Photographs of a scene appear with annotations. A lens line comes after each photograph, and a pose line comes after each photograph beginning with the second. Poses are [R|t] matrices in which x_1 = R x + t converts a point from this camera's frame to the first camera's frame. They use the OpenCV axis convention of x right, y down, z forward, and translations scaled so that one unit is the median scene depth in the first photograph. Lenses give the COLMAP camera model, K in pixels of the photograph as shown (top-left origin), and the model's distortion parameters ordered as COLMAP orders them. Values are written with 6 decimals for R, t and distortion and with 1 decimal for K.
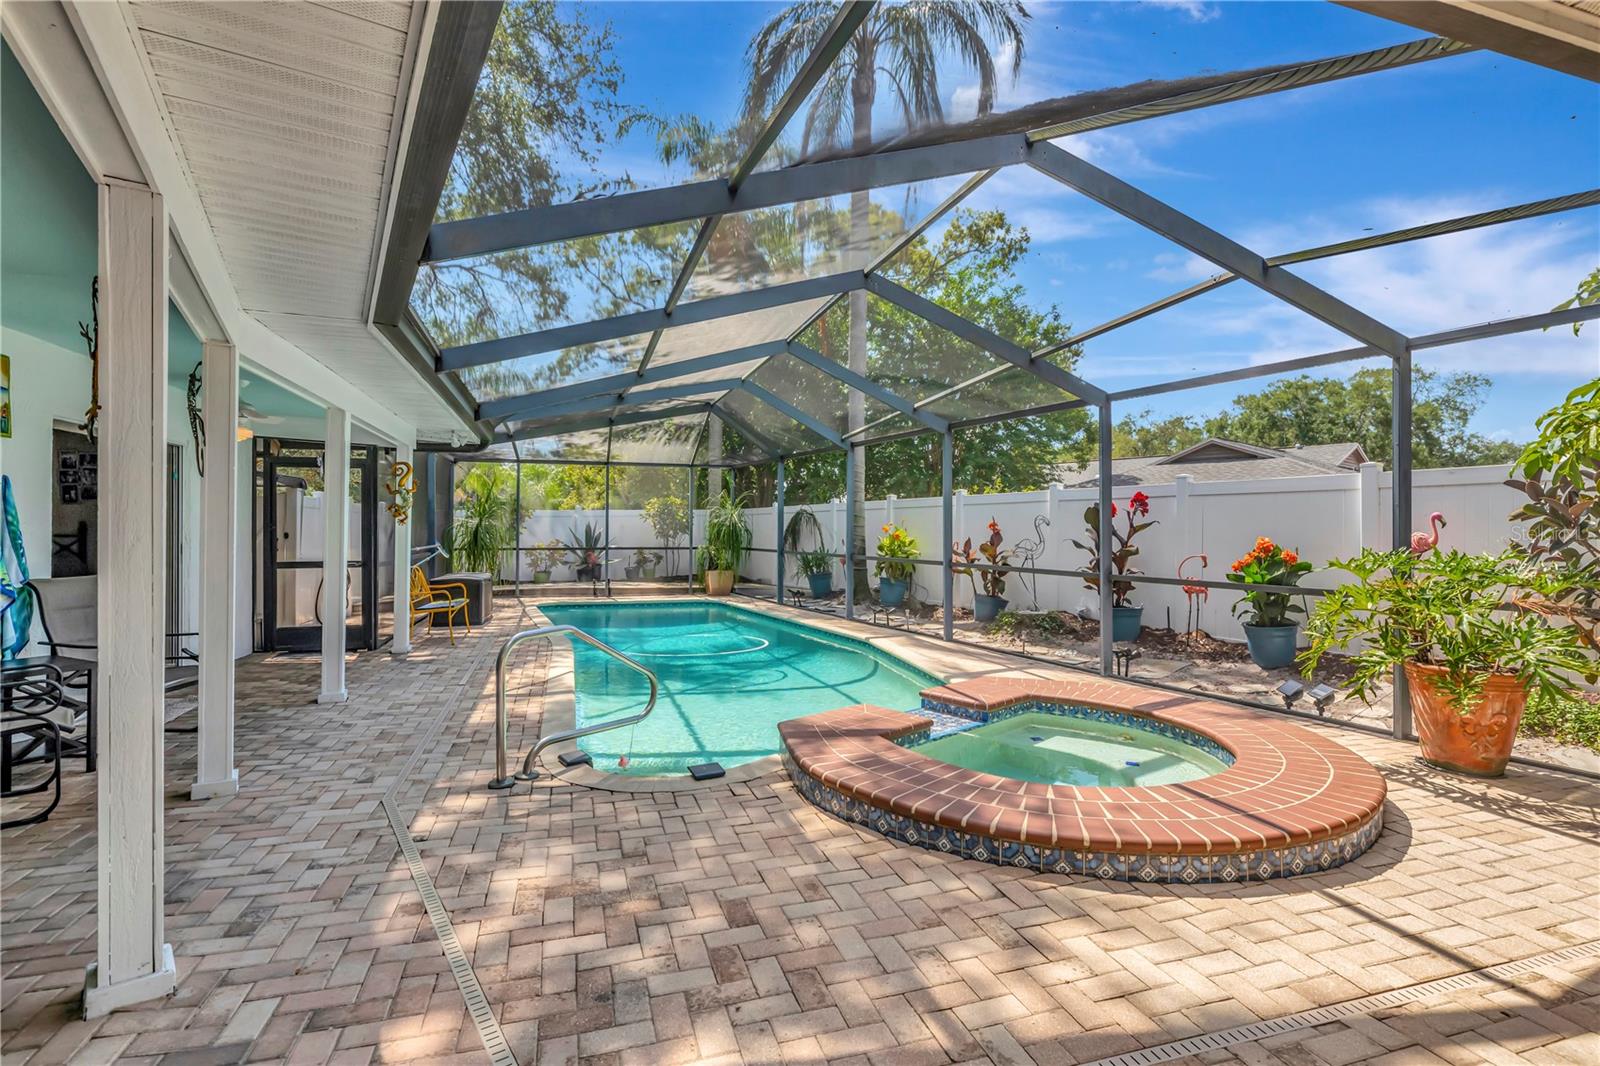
lens RADIAL K [[765.5, 0, 806.4], [0, 765.5, 528.6], [0, 0, 1]] dist [-0.005751, -0.001689]
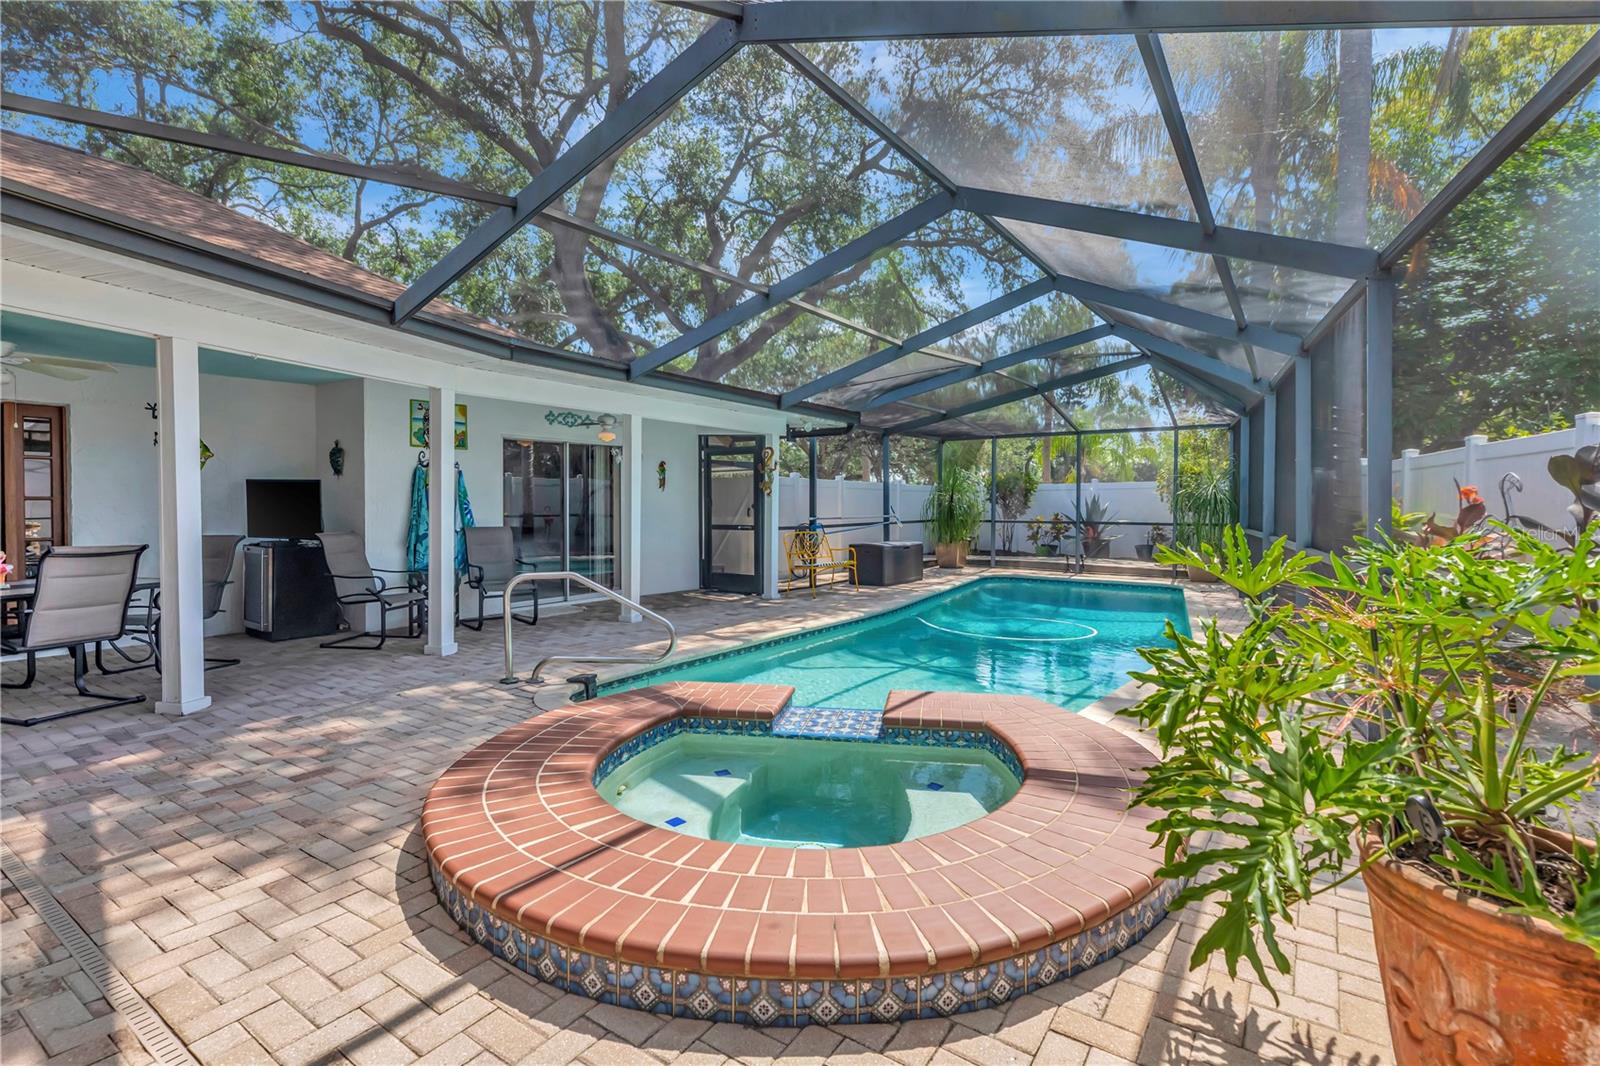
lens RADIAL K [[765.5, 0, 801.4], [0, 765.5, 521.8], [0, 0, 1]] dist [-0.005751, -0.001689]
pose [[0.619230, 0.016867, -0.785029, 1.286879], [0.000940, 0.999753, 0.022221, 0.019953], [0.785209, -0.014498, 0.619061, 0.725548]]
